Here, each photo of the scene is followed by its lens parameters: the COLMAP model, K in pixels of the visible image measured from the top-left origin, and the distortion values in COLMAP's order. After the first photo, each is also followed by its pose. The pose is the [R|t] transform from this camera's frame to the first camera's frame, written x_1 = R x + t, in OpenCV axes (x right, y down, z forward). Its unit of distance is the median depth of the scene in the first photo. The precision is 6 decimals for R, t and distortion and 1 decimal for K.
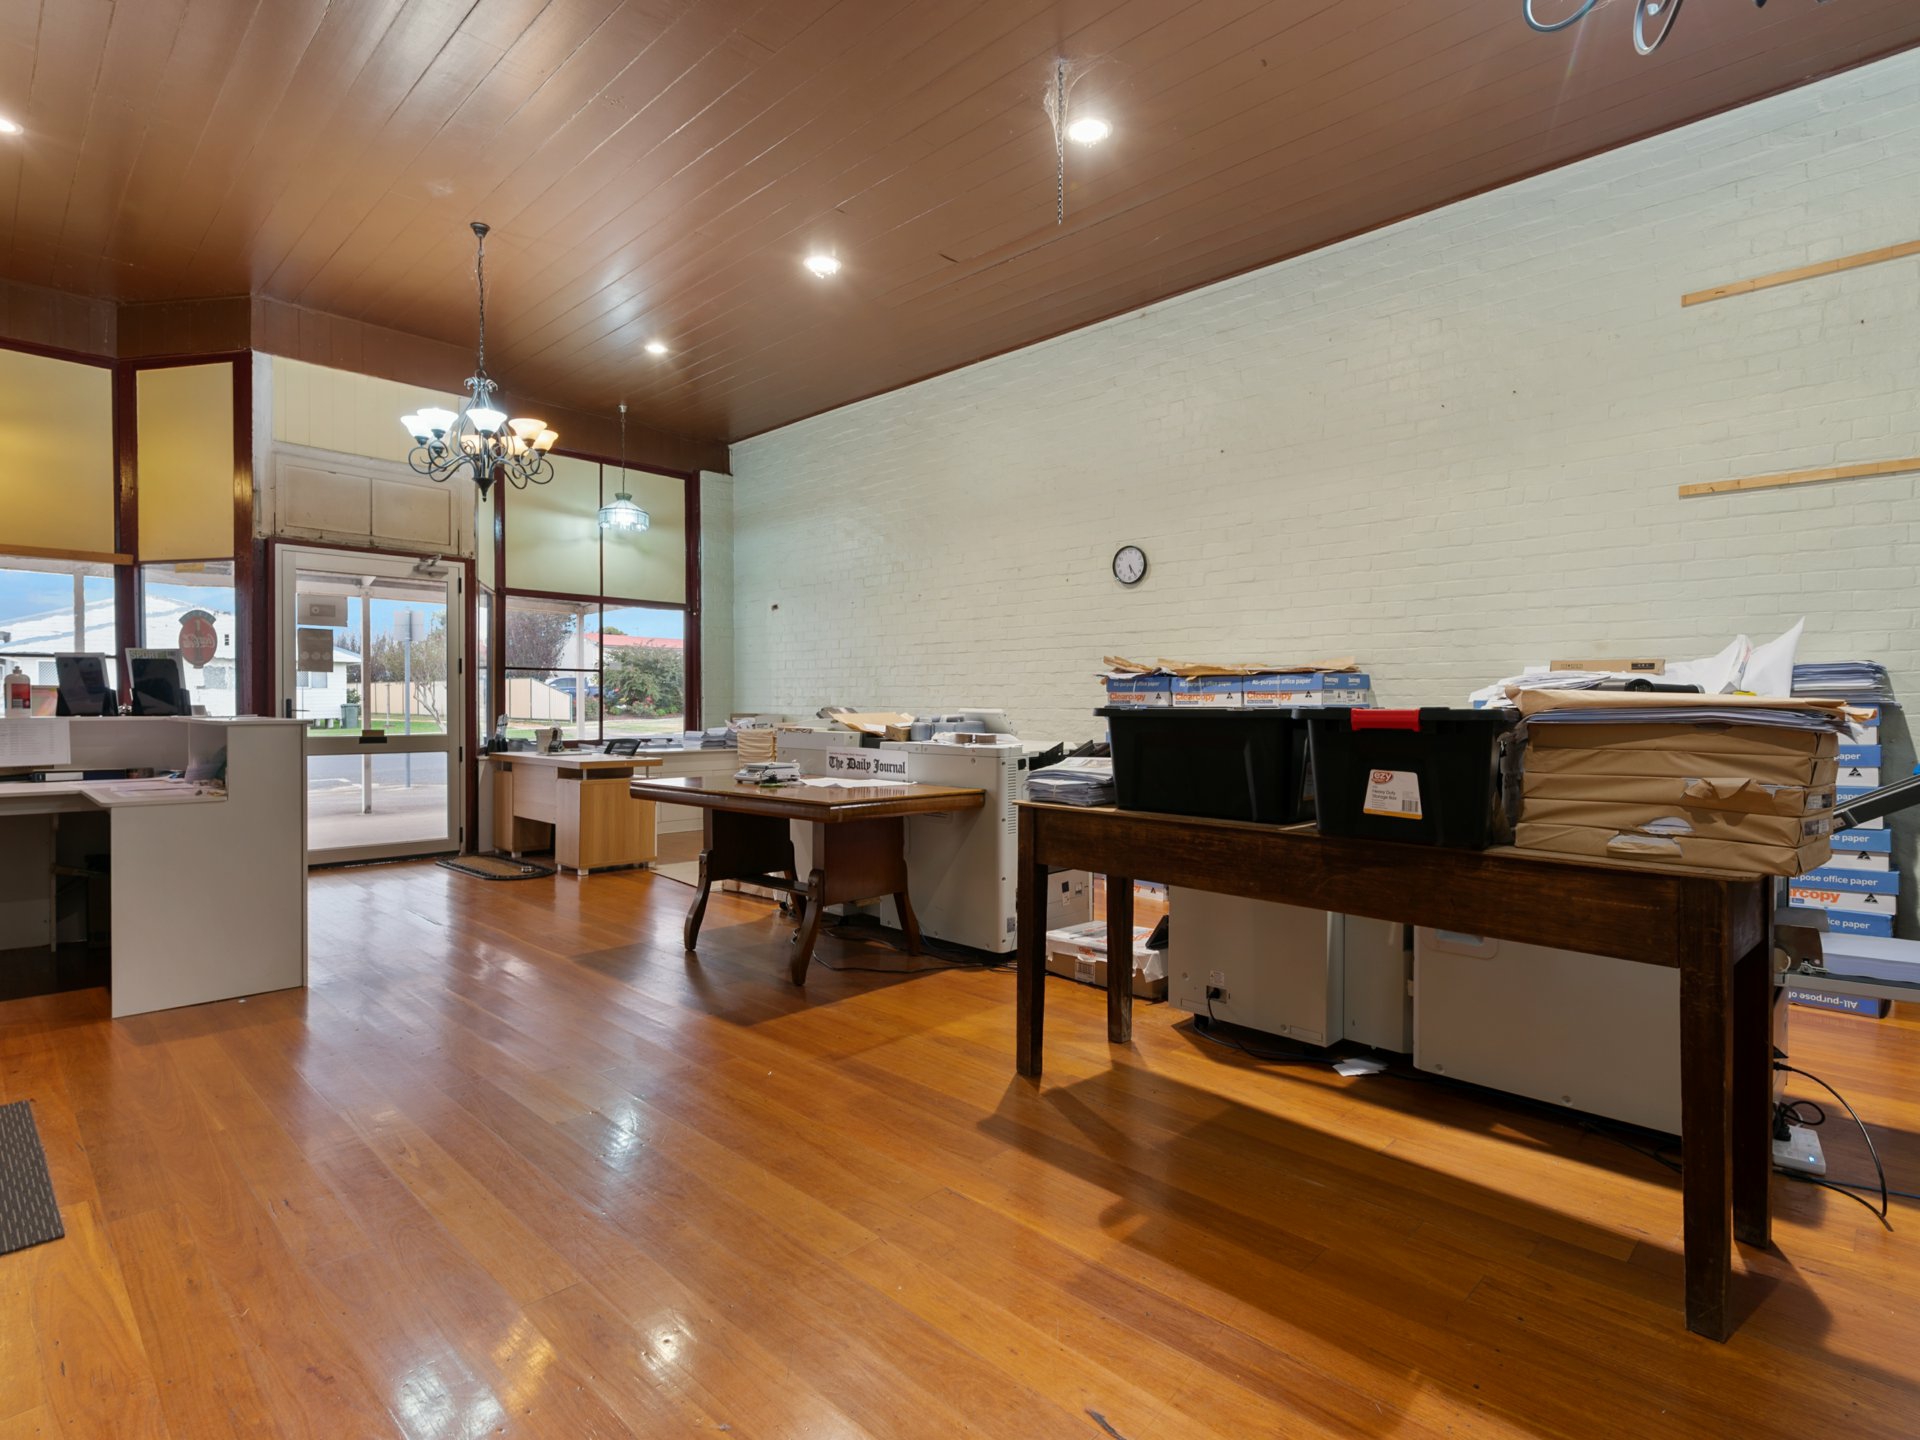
lens RADIAL K [[975.1, 0, 960.0], [0, 975.1, 720.0], [0, 0, 1]] dist [-0.001982, -0.000471]
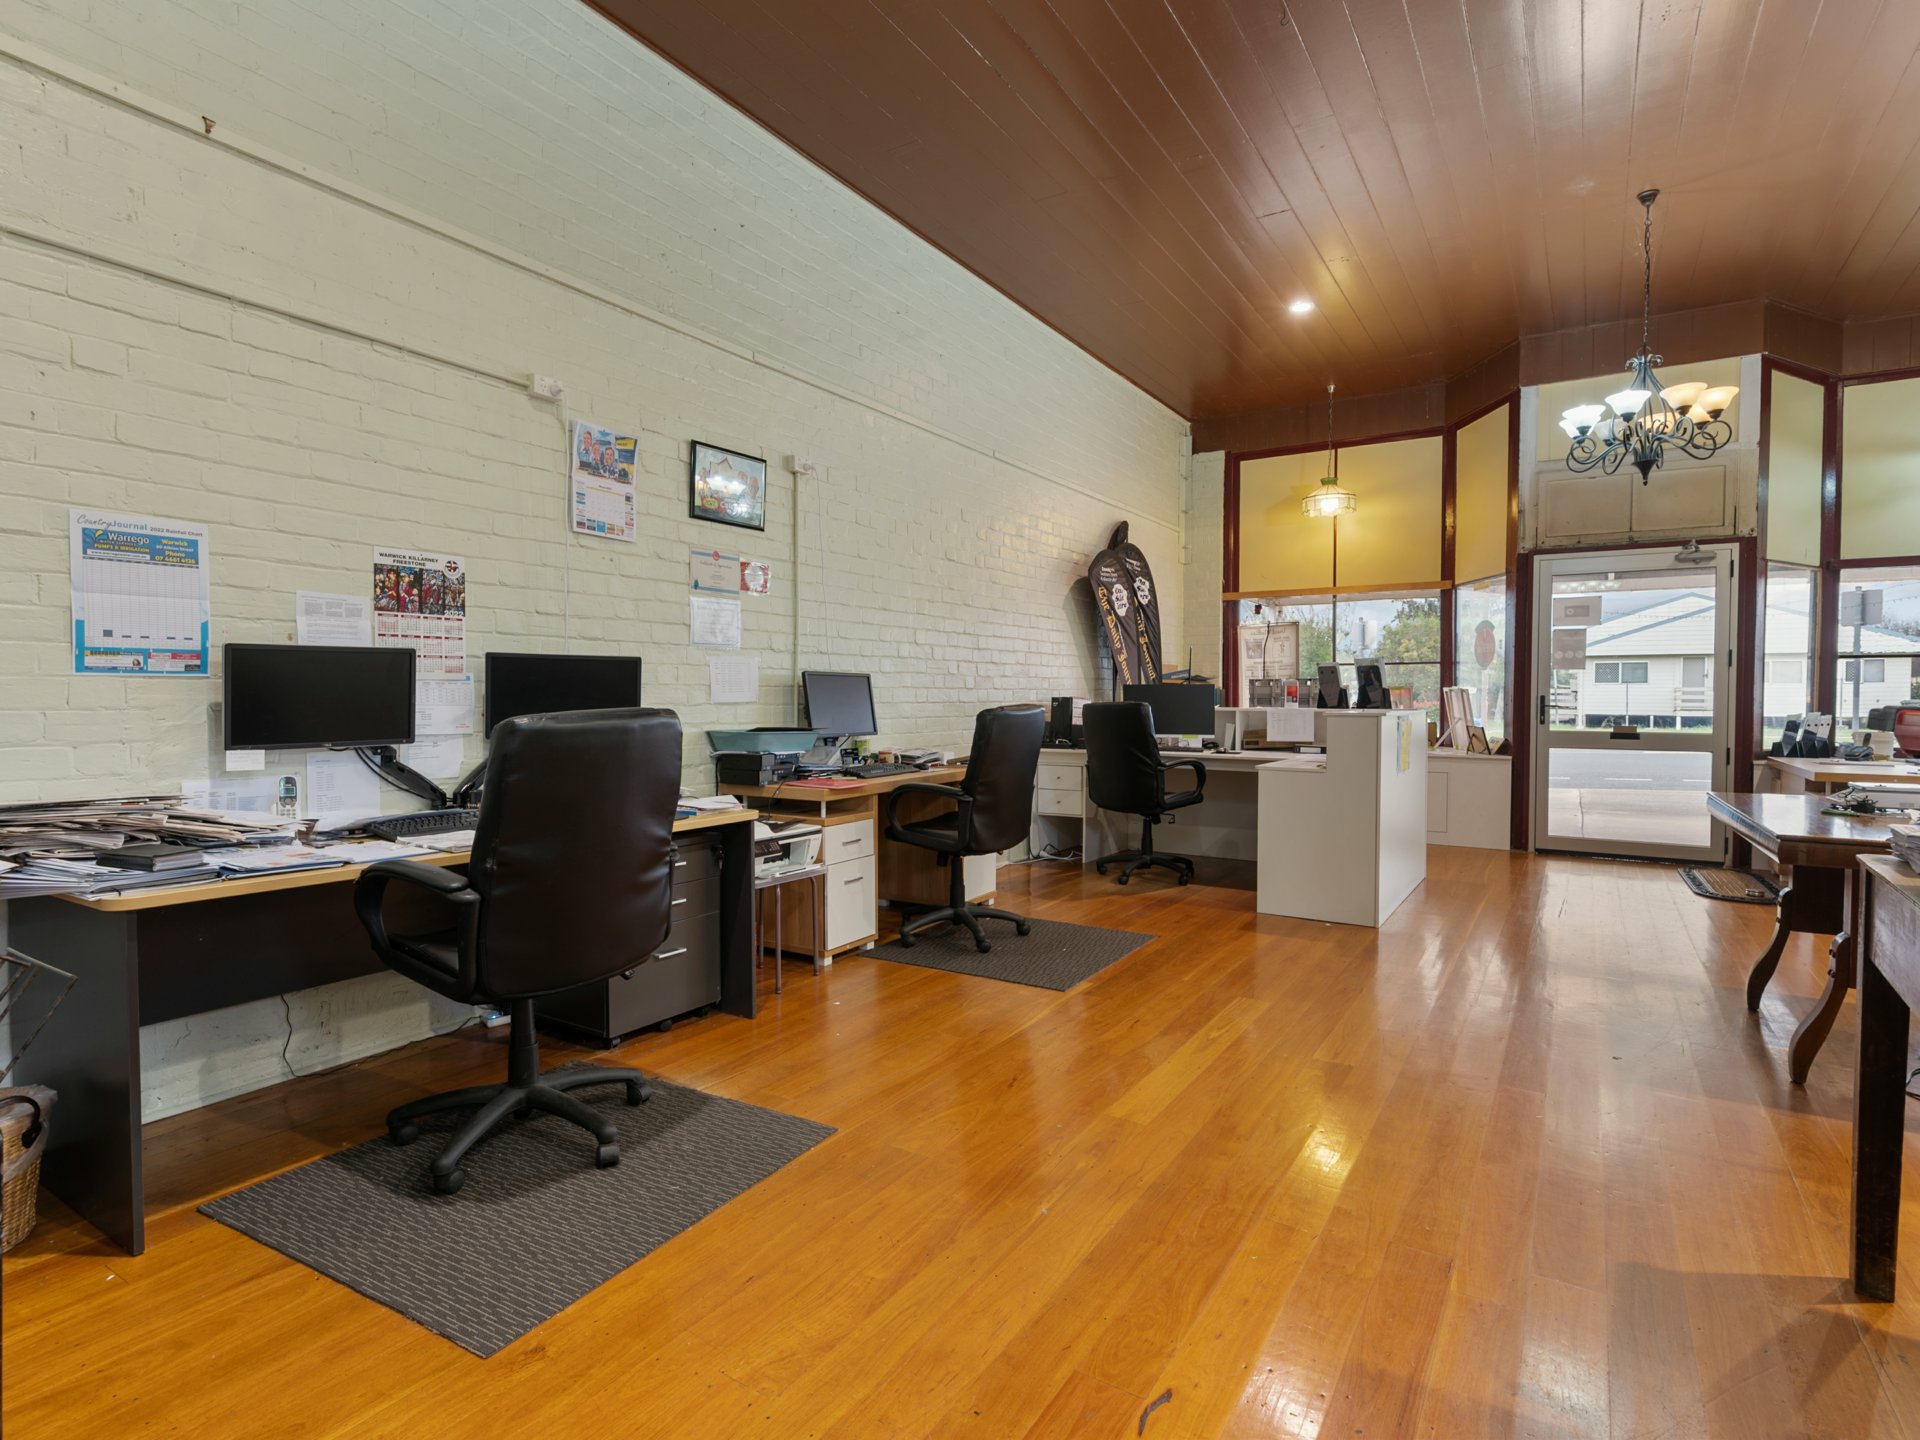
lens RADIAL K [[975.1, 0, 960.0], [0, 975.1, 720.0], [0, 0, 1]] dist [-0.001982, -0.000471]
pose [[0.202251, 0.021625, -0.979095, 0.251993], [-0.018476, 0.999663, 0.018263, -0.001723], [0.979159, 0.014396, 0.202582, 0.134878]]
